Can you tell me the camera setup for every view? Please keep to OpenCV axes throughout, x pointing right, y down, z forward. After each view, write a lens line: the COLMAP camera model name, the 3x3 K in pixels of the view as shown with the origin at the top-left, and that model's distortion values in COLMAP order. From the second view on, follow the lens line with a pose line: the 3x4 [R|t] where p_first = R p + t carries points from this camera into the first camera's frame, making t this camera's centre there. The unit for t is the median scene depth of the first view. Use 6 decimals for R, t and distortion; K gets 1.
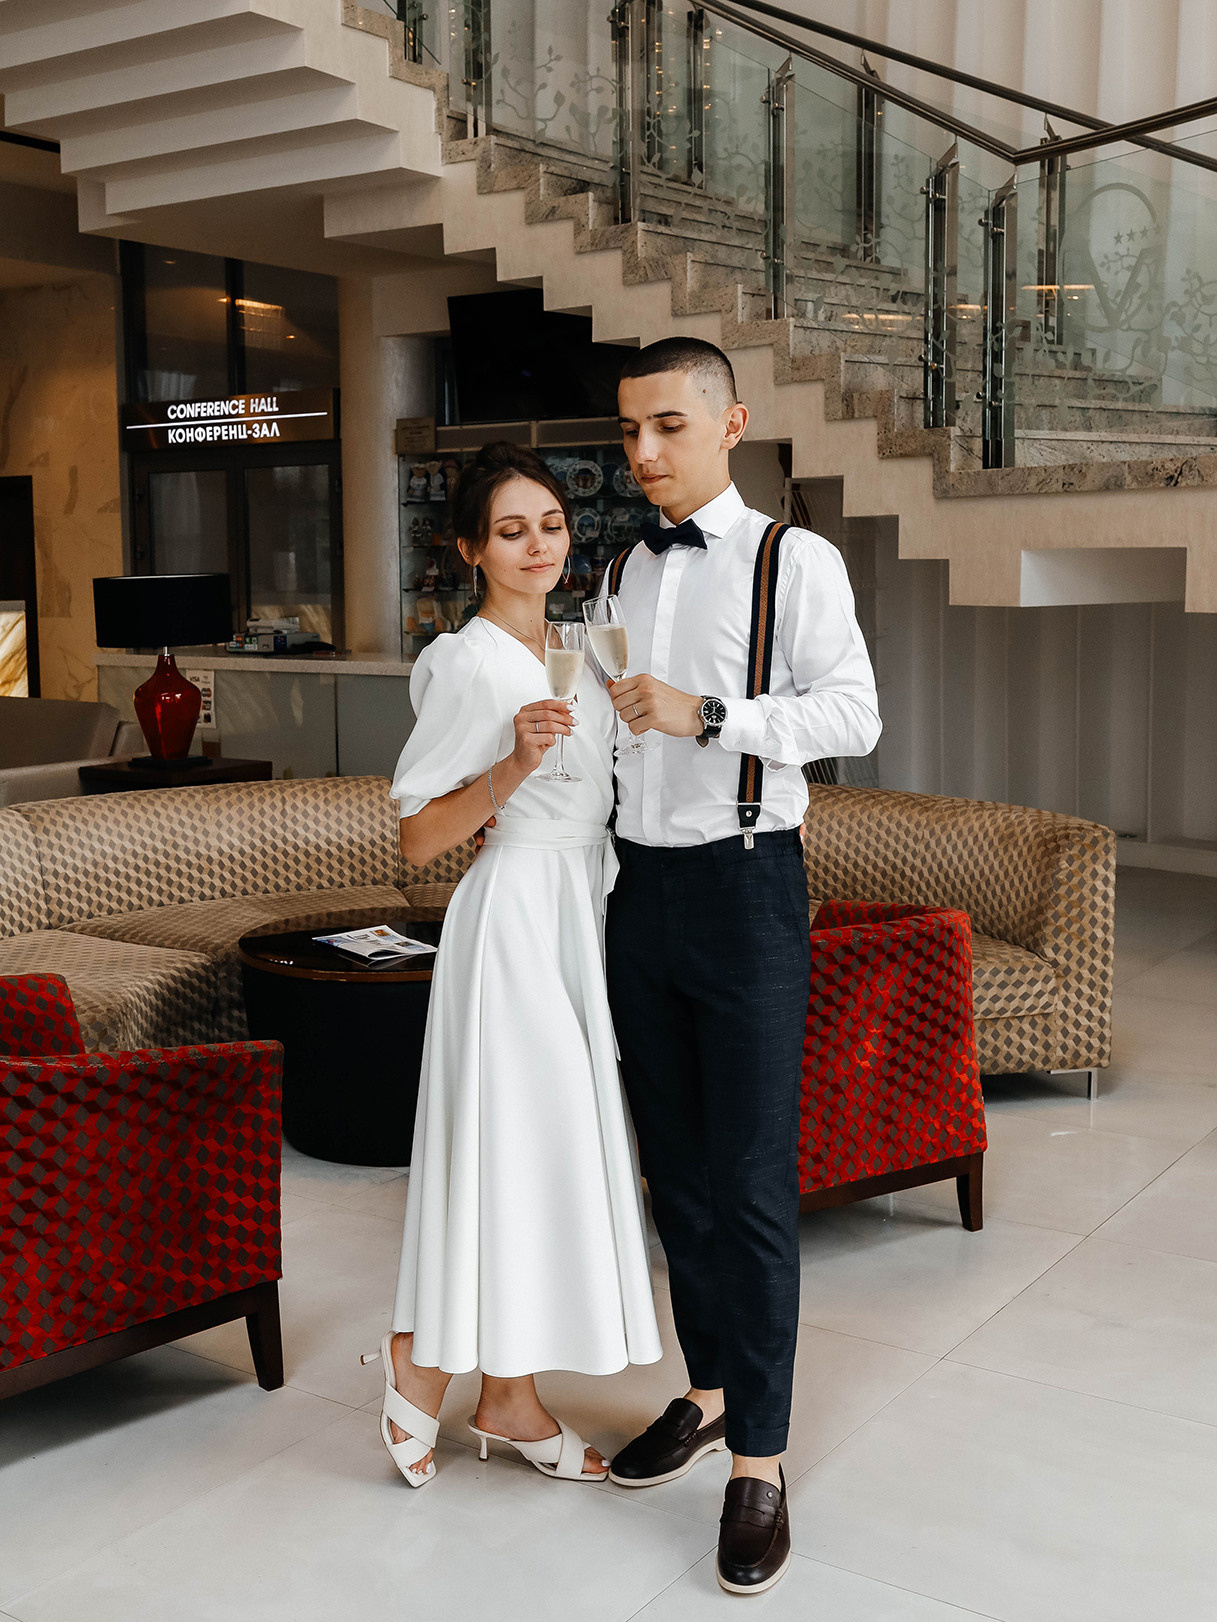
lens RADIAL K [[1883.5, 0, 608.5], [0, 1883.5, 811.0], [0, 0, 1]] dist [-0.016458, 0.003238]
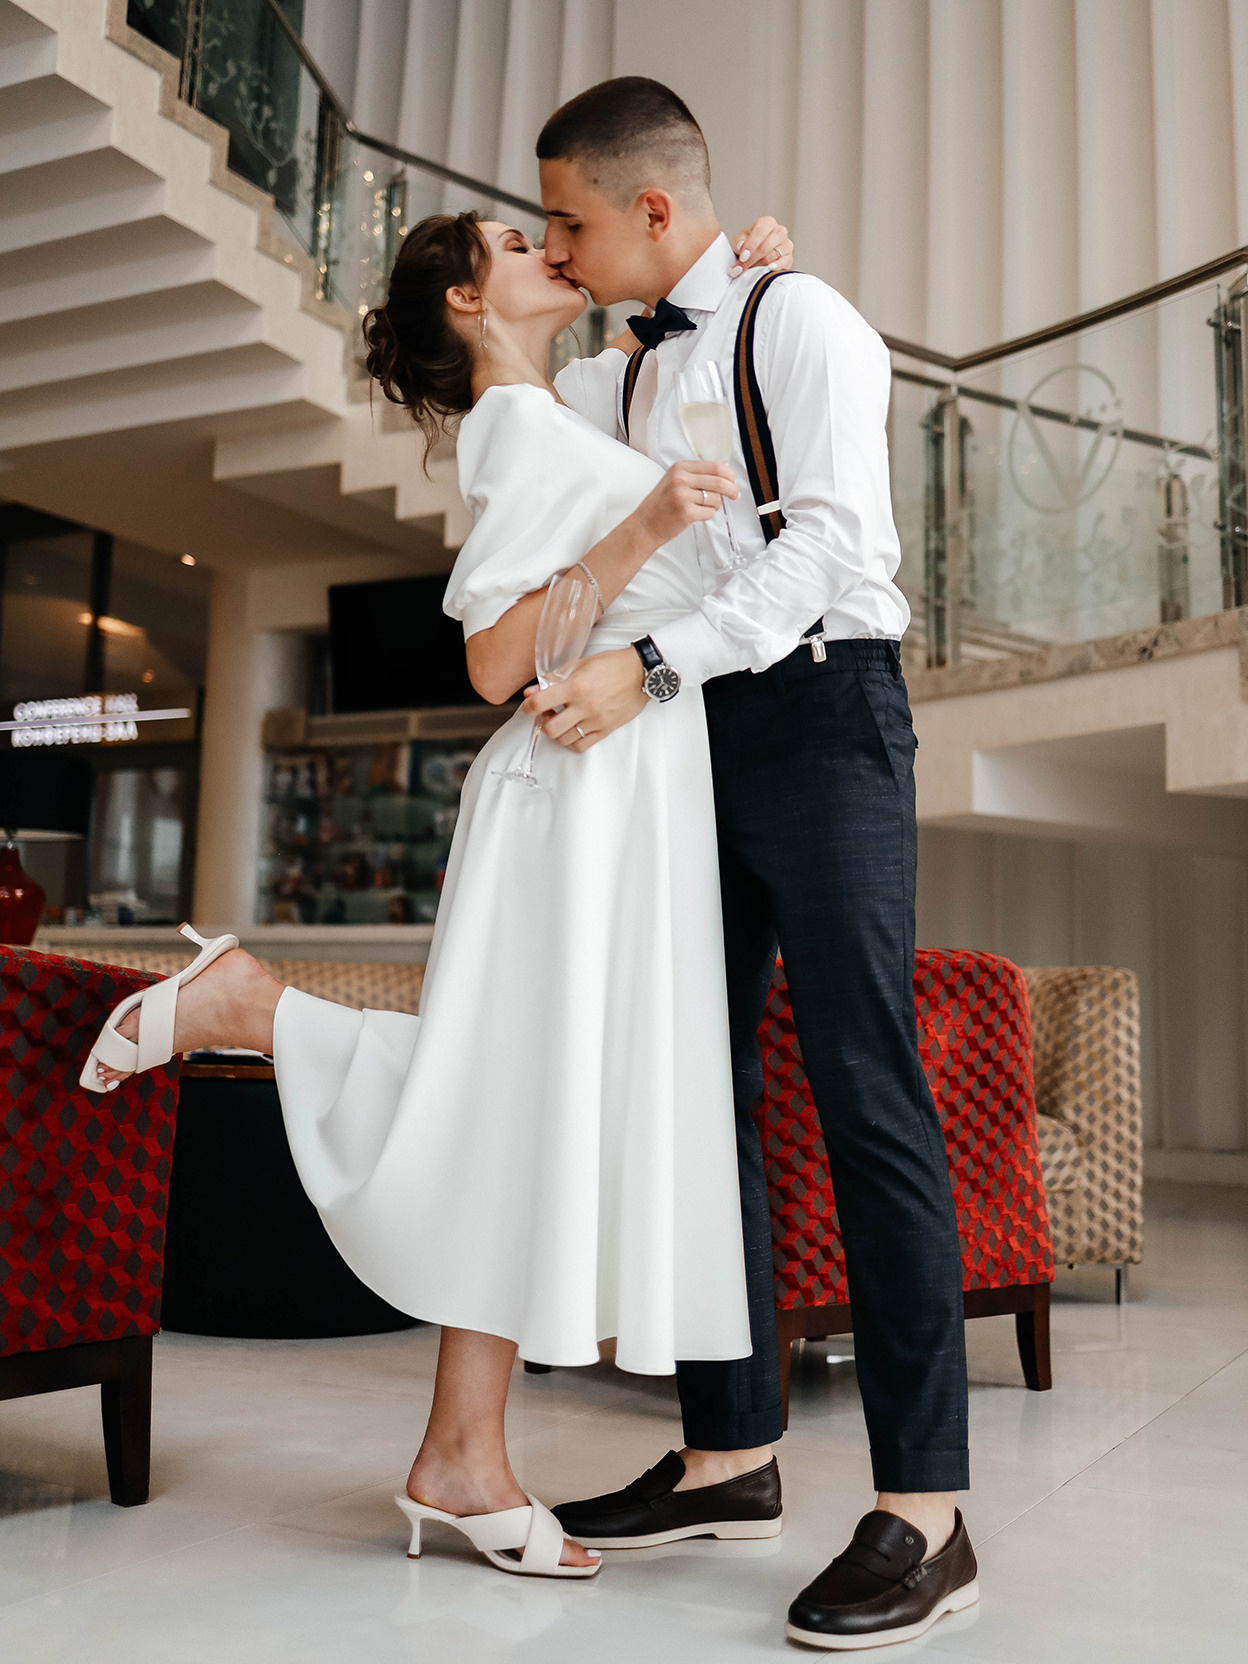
lens RADIAL K [[1912.5, 0, 627.3], [0, 1912.5, 732.2], [0, 0, 1]] dist [-0.011043, 0.042393]
pose [[0.994947, 0.043183, 0.090642, -0.047230], [-0.017852, 0.964482, -0.263543, 0.138420], [-0.098803, 0.260594, 0.960380, 0.152581]]
